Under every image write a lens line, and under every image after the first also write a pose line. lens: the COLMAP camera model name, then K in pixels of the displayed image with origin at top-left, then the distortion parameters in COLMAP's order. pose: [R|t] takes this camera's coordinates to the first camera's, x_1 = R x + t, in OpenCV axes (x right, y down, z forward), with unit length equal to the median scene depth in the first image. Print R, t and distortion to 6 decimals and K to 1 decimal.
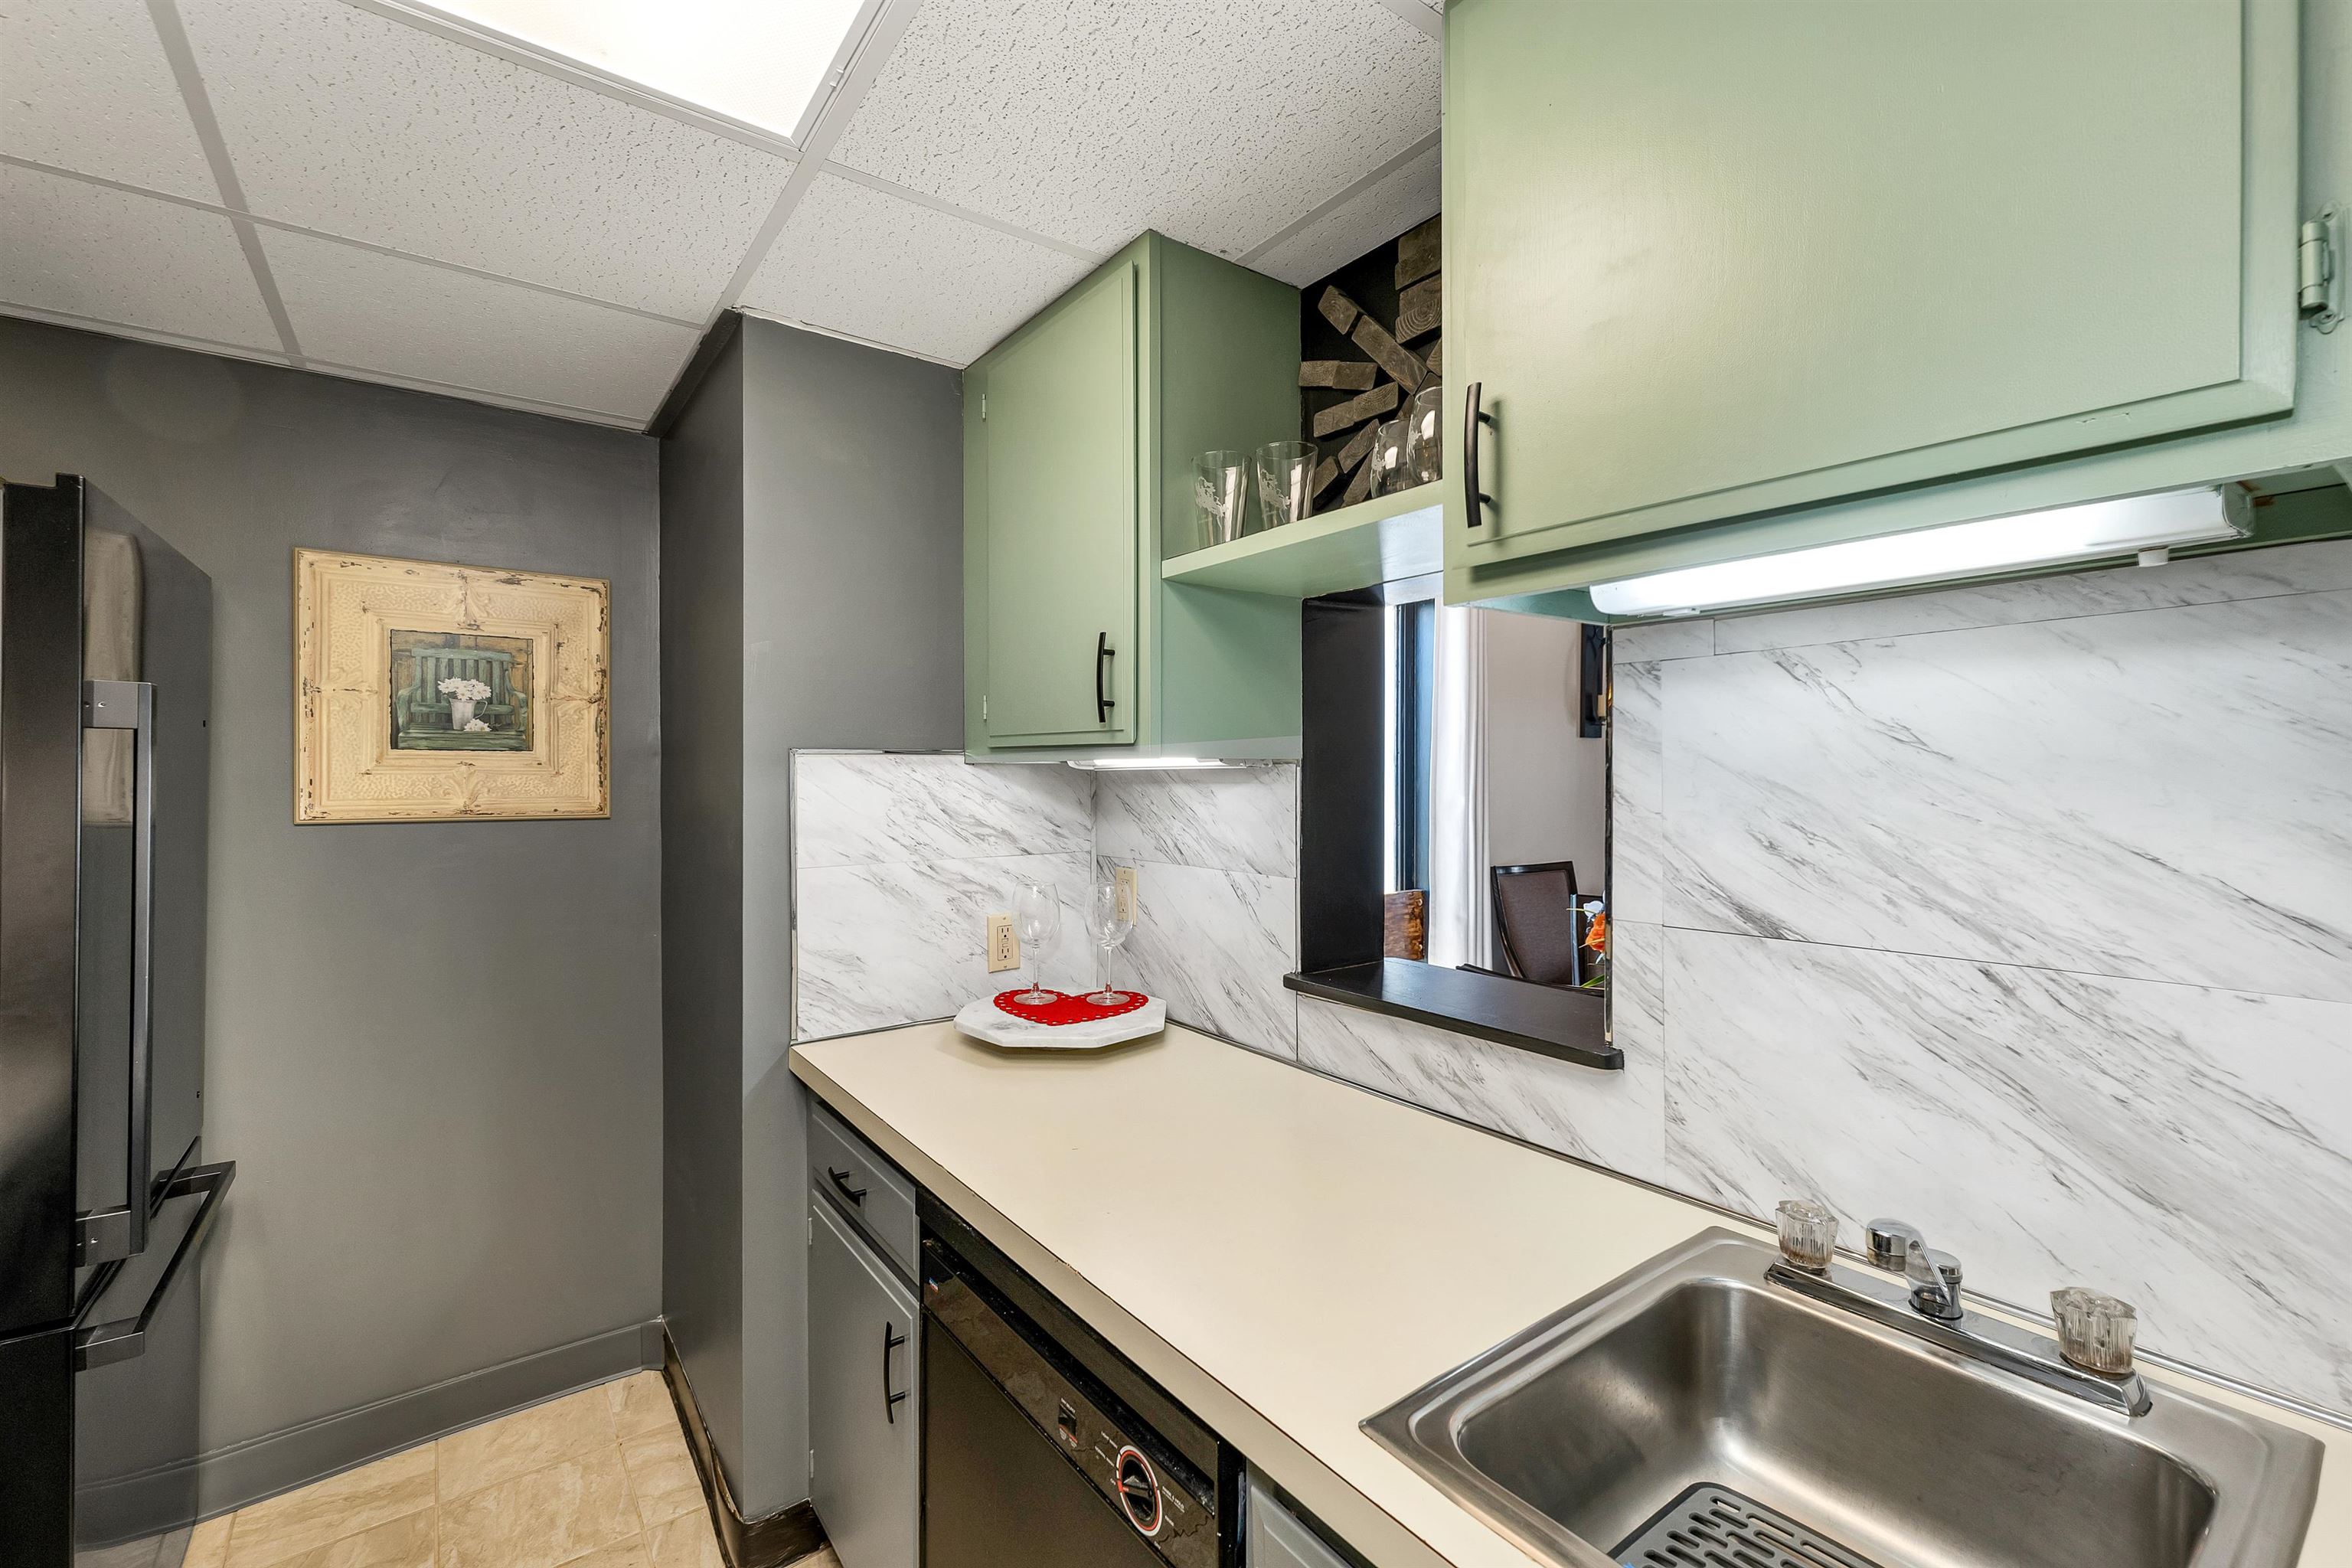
lens RADIAL K [[976.3, 0, 1171.0], [0, 976.3, 775.7], [0, 0, 1]] dist [0.002896, -0.000086]
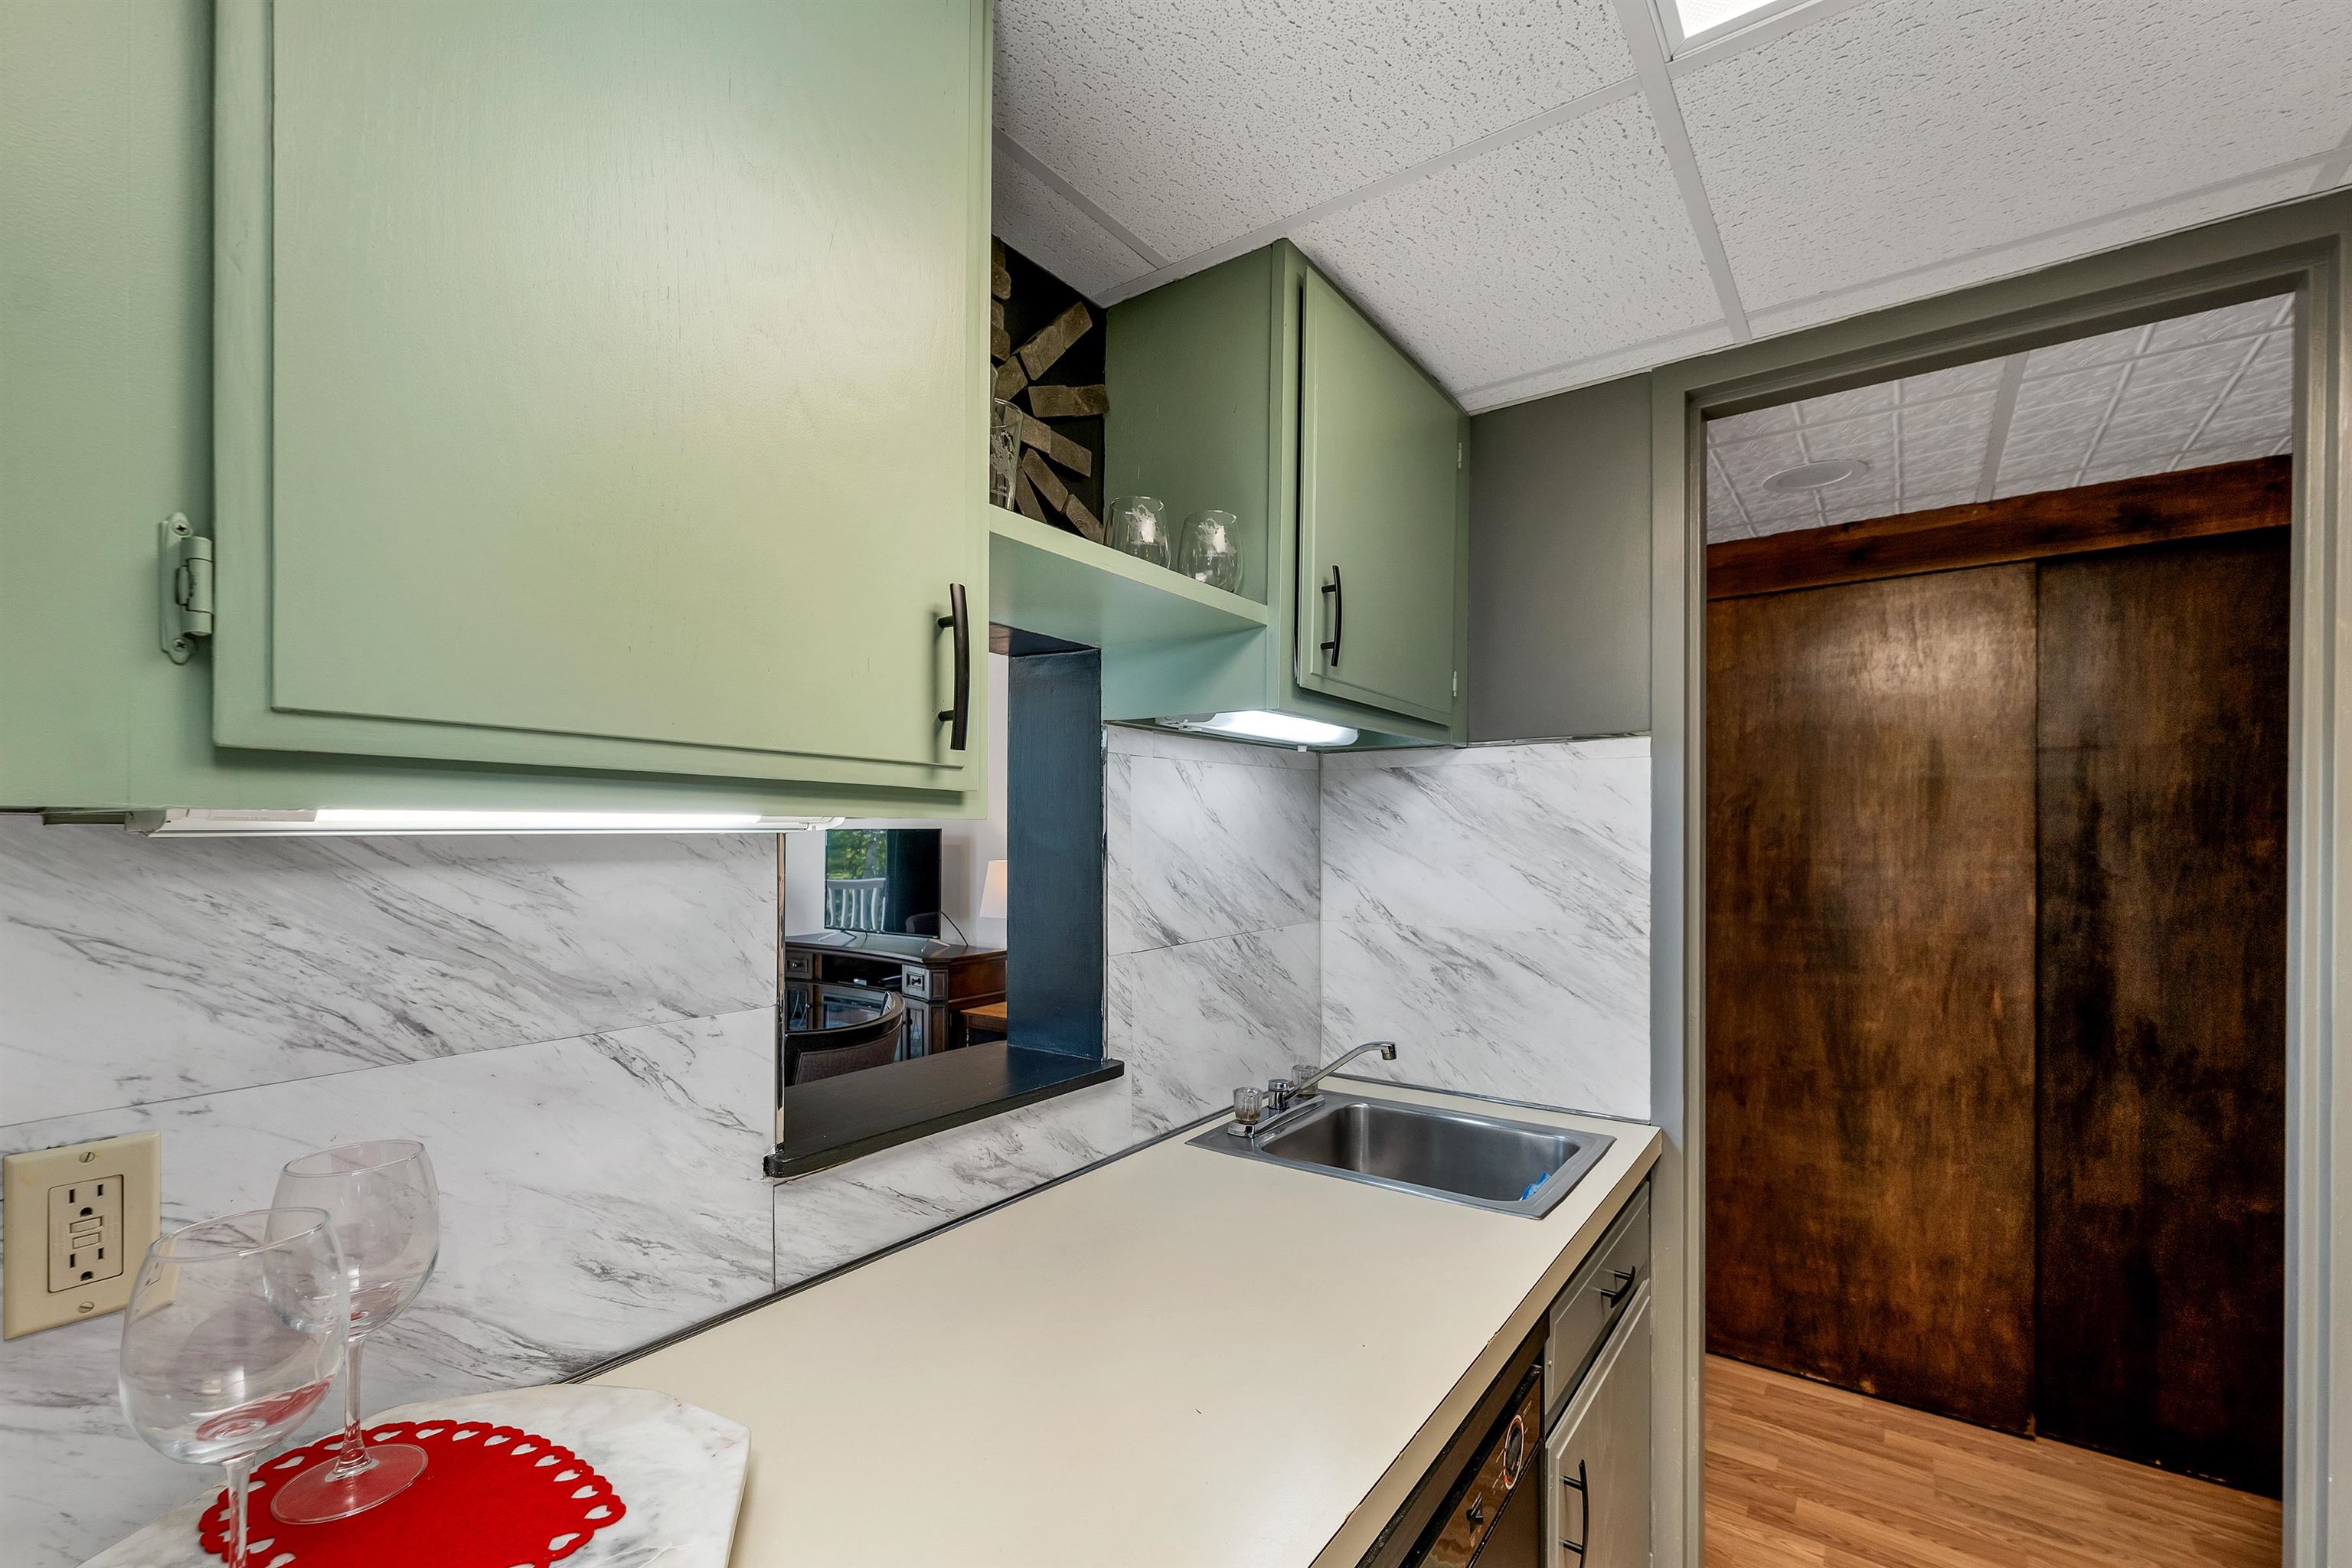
lens RADIAL K [[976.3, 0, 1133.2], [0, 976.3, 839.6], [0, 0, 1]] dist [0.002896, -0.000086]
pose [[-0.262165, -0.004318, 0.965013, -0.797044], [0.002444, 0.999984, 0.005139, -0.008980], [-0.965020, 0.003706, -0.262150, 1.360936]]
